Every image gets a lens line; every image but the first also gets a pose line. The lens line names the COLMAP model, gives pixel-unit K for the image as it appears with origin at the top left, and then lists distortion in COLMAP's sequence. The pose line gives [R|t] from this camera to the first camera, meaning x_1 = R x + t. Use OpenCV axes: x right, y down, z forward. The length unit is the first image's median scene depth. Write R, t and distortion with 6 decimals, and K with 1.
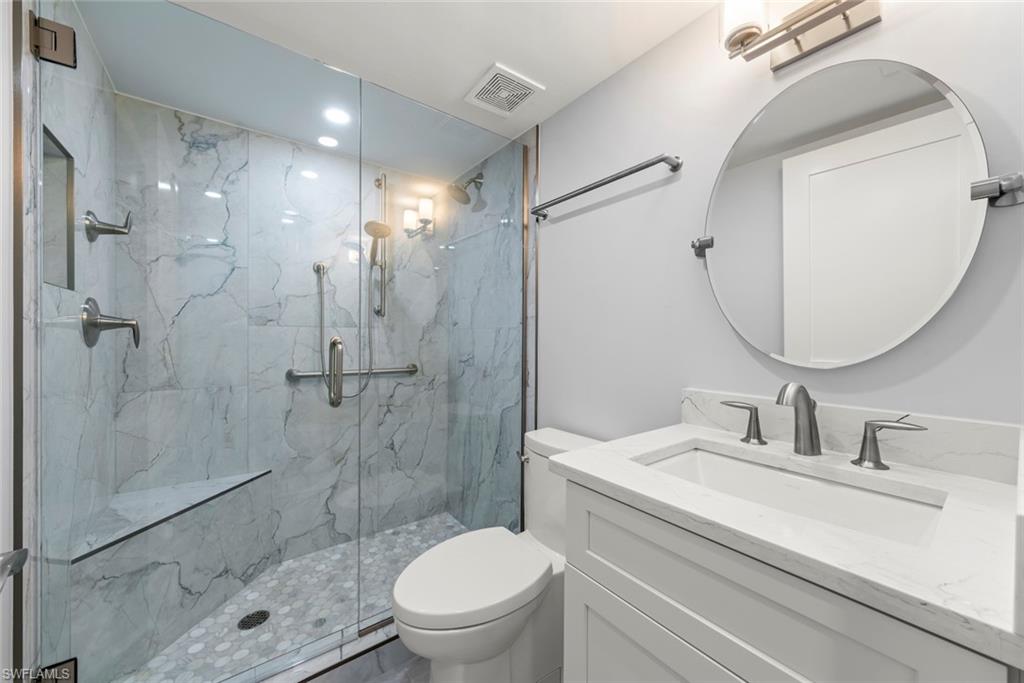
lens RADIAL K [[385.9, 0, 508.7], [0, 385.9, 339.4], [0, 0, 1]] dist [-0.001747, -0.000142]
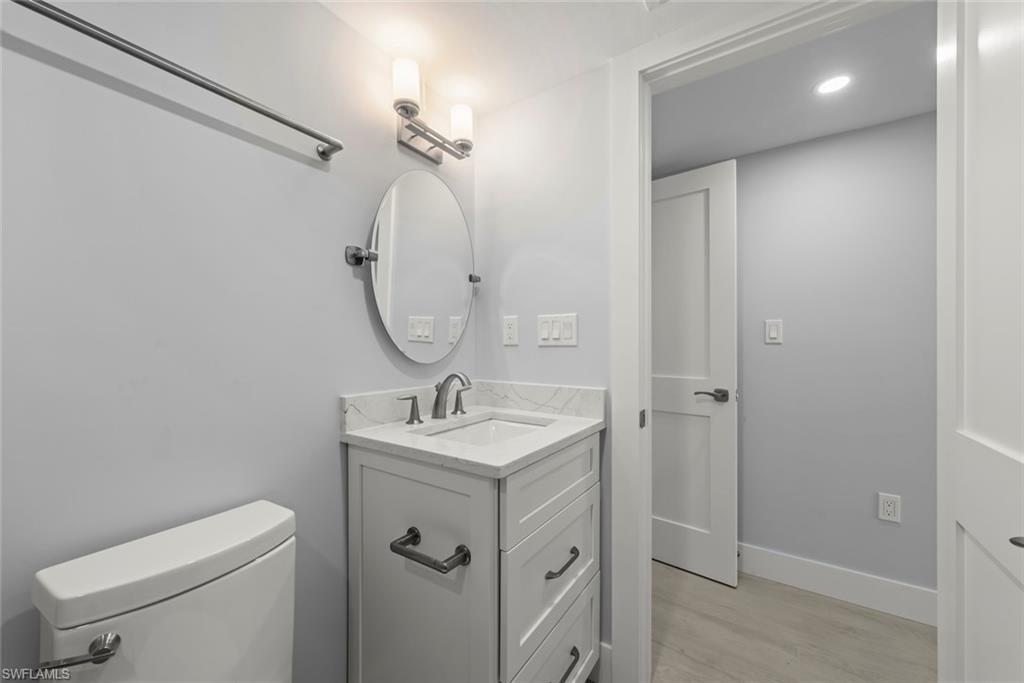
lens RADIAL K [[400.0, 0, 508.8], [0, 400.0, 340.8], [0, 0, 1]] dist [-0.001395, -0.000093]
pose [[-0.351093, 0.005104, 0.936327, -0.740579], [0.007483, 0.999969, -0.002645, -0.006571], [-0.936311, 0.006078, -0.351120, 1.152303]]
